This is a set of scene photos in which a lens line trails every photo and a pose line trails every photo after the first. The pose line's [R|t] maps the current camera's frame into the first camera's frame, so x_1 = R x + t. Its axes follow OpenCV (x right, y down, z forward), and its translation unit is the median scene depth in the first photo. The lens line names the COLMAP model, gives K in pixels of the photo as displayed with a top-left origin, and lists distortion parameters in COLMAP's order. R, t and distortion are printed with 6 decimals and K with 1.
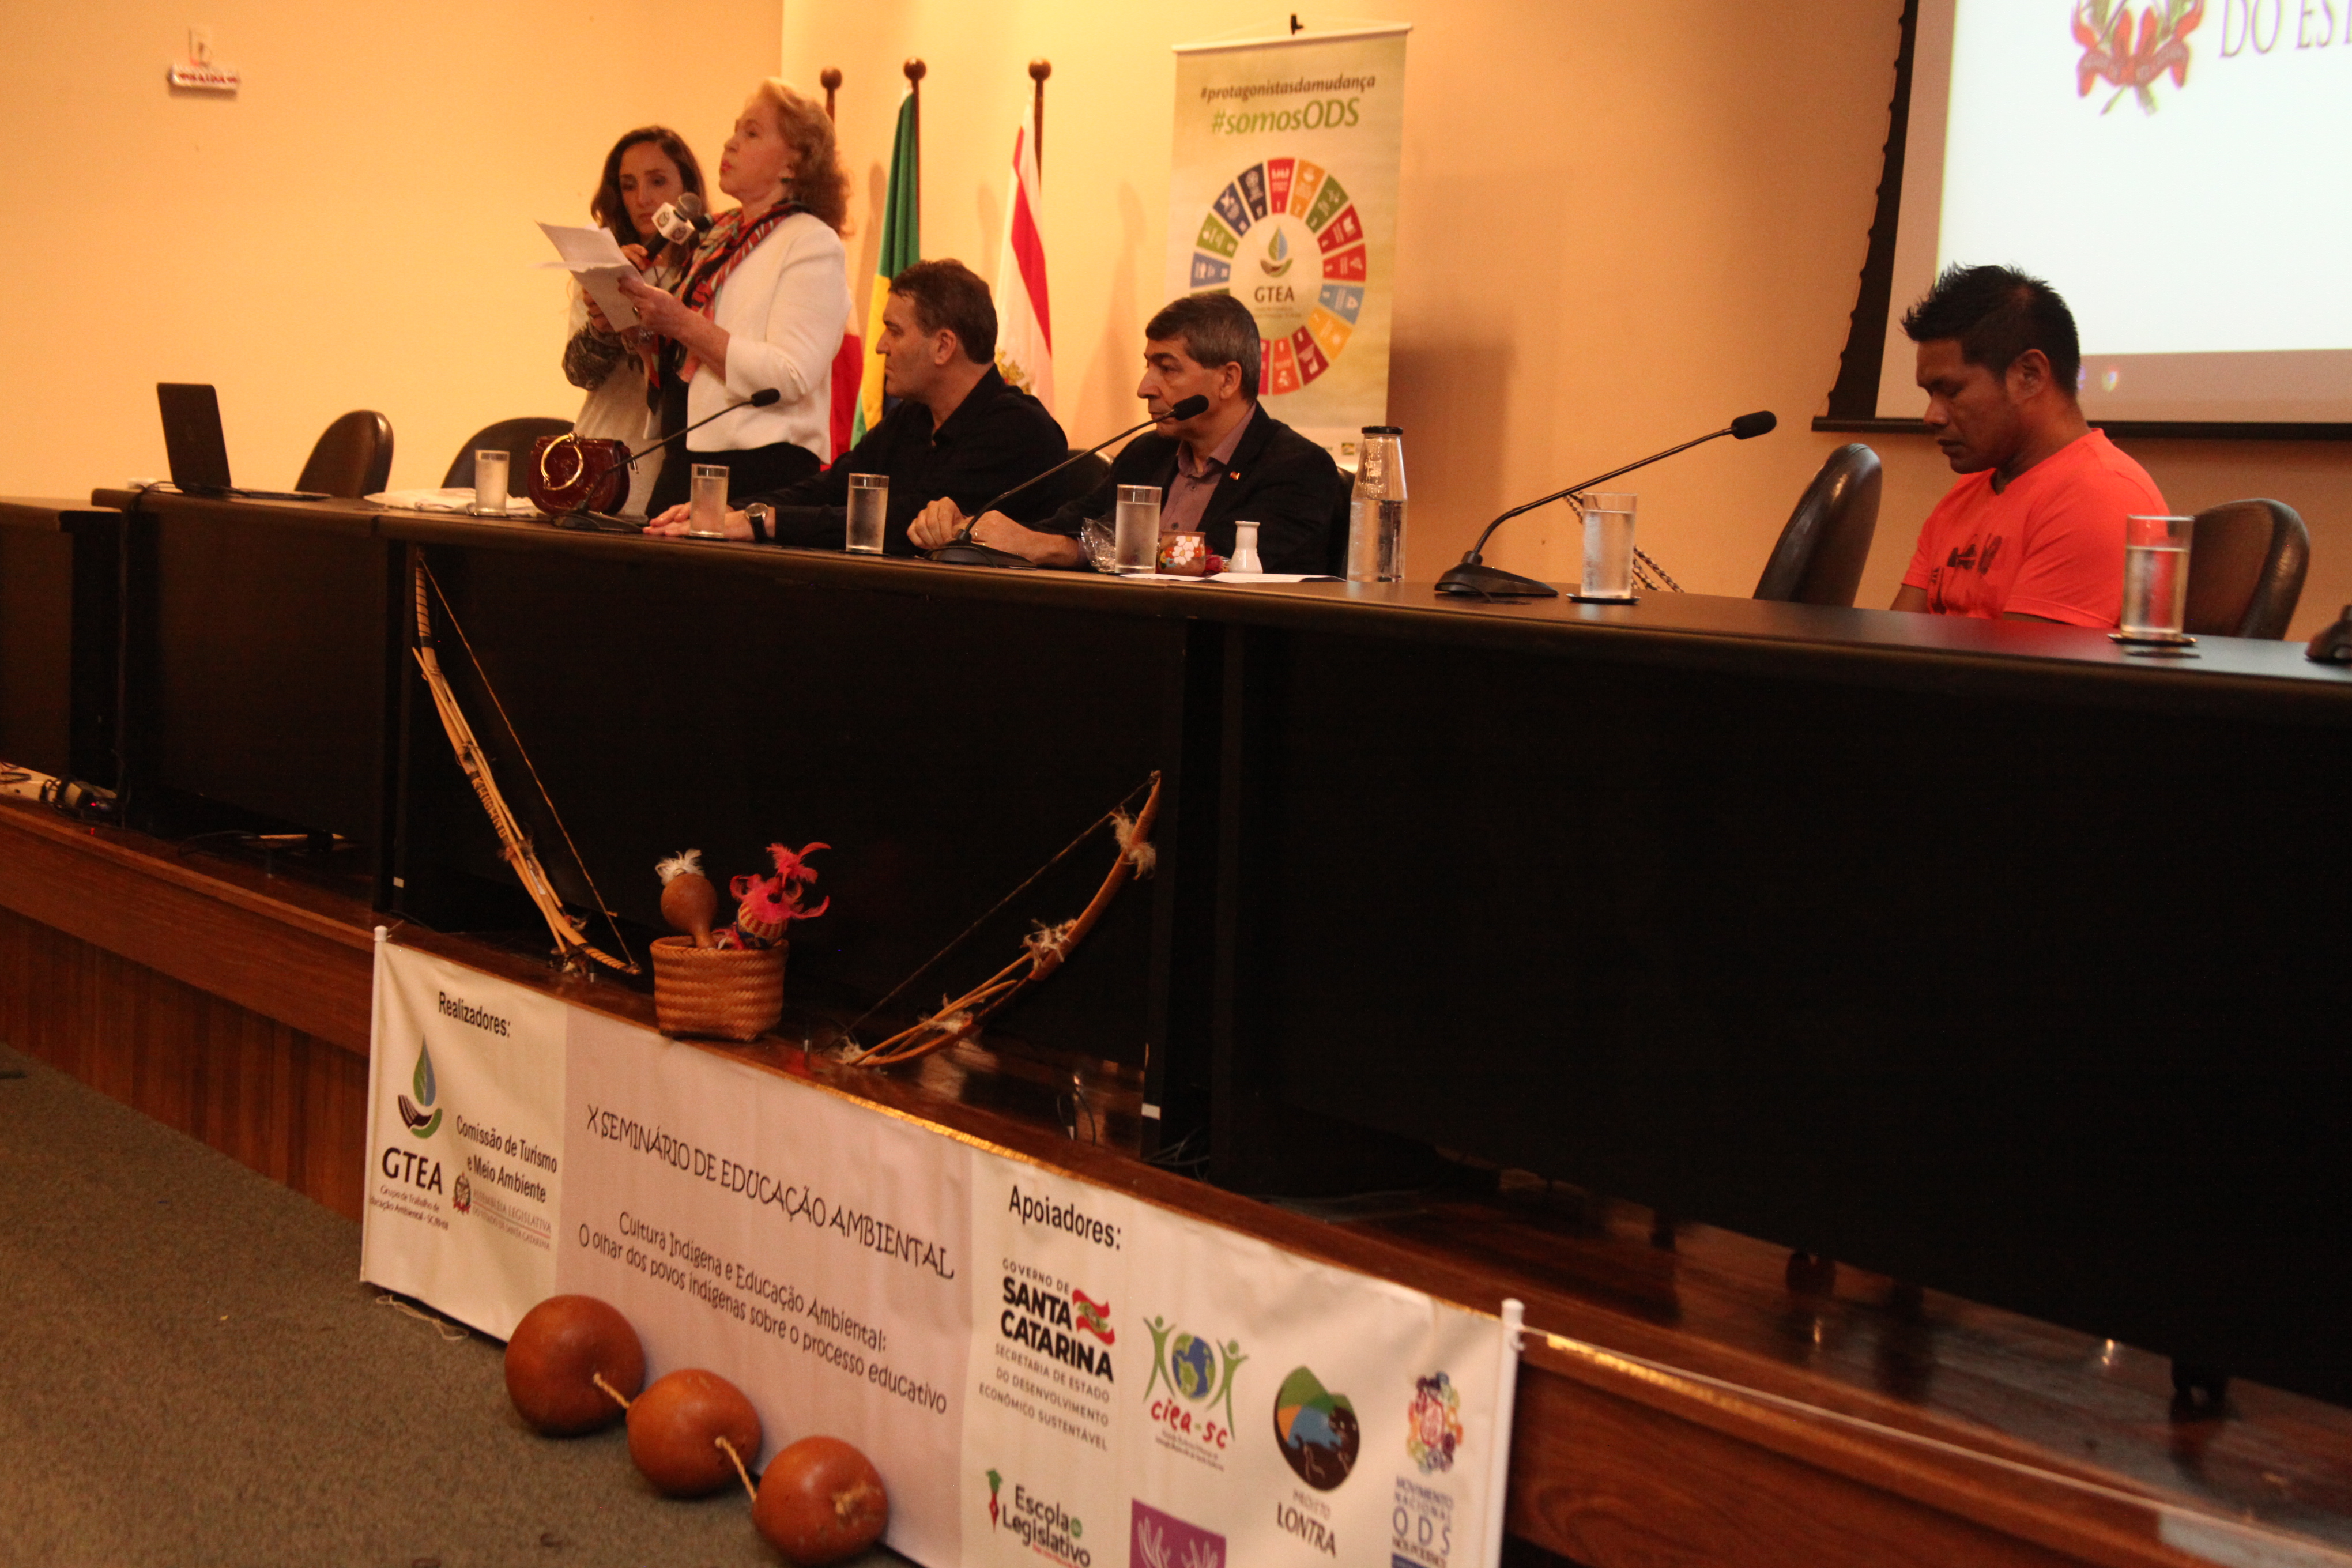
lens RADIAL K [[3389.9, 0, 1176.0], [0, 3389.9, 784.0], [0, 0, 1]] dist [0.106899, 0.017262]
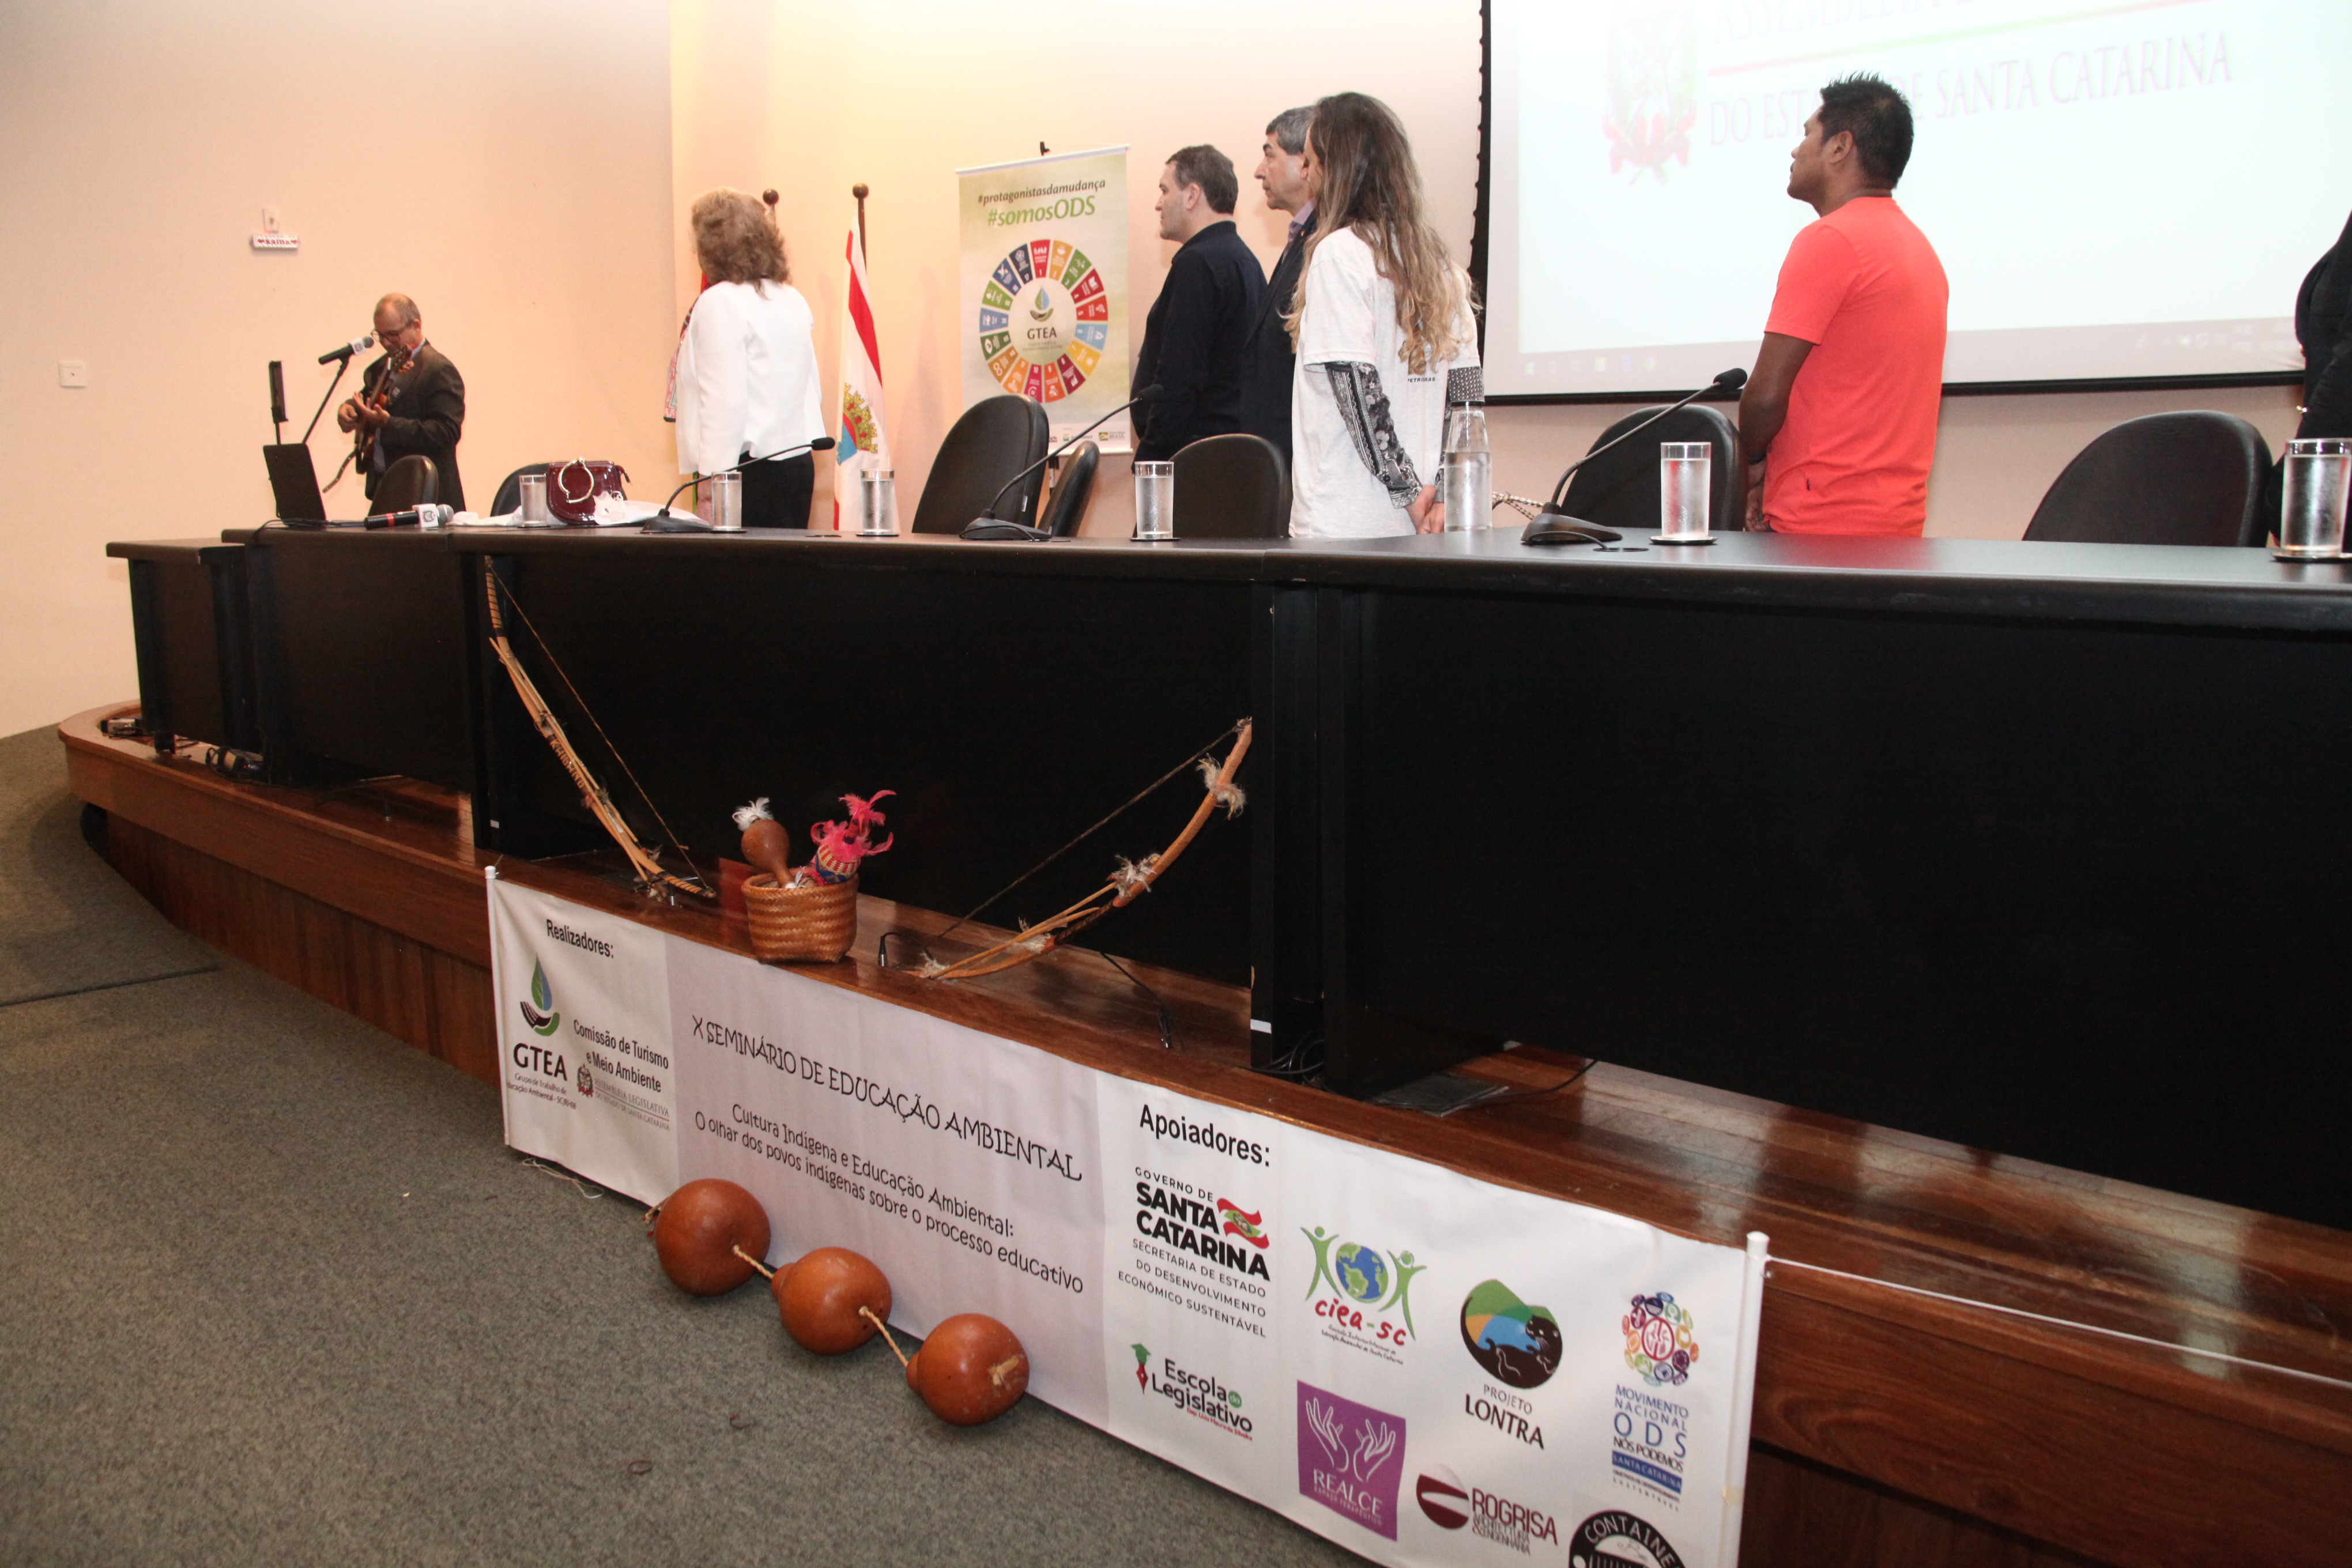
lens RADIAL K [[1898.4, 0, 1176.0], [0, 1898.4, 784.0], [0, 0, 1]] dist [-0.160331, 0.104085]
pose [[0.983253, -0.085719, 0.160830, -0.111179], [0.072688, 0.993706, 0.085237, -0.032377], [-0.167124, -0.072119, 0.983295, 0.350192]]
